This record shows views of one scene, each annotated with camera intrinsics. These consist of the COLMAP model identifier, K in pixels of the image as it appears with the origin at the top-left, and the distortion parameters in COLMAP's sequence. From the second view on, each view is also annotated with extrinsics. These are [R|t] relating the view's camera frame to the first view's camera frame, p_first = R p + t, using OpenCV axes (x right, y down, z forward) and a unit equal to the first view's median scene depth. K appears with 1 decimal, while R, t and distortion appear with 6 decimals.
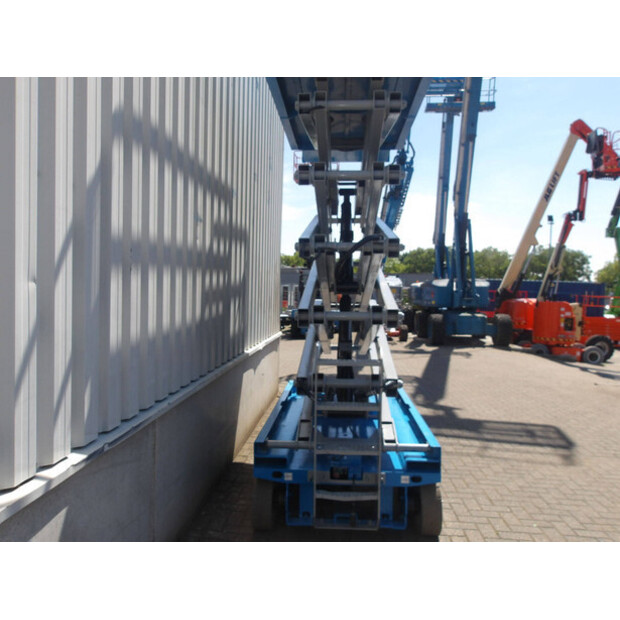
lens RADIAL K [[509.6, 0, 309.5], [0, 509.6, 310.4], [0, 0, 1]] dist [-0.003676, 0.013935]
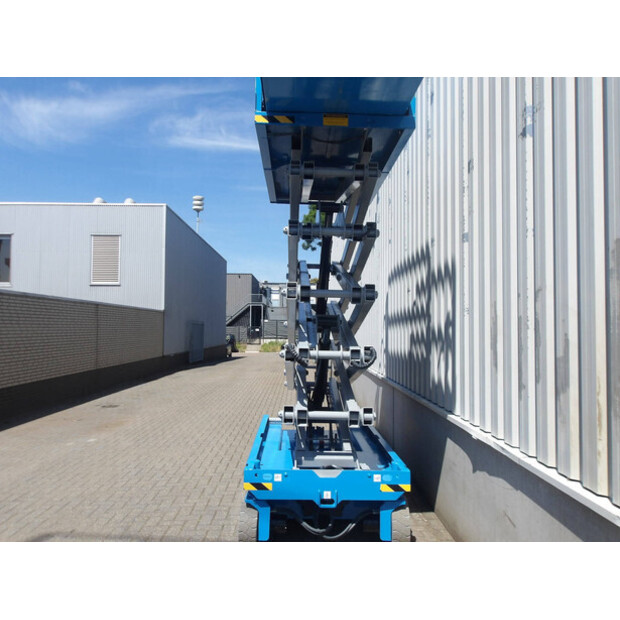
lens RADIAL K [[509.6, 0, 309.7], [0, 509.6, 309.7], [0, 0, 1]] dist [-0.003676, 0.013935]
pose [[-0.994614, -0.038254, -0.096331, 0.190186], [-0.037859, 0.999266, -0.005922, -0.074183], [0.096487, -0.002243, -0.995332, 1.932960]]
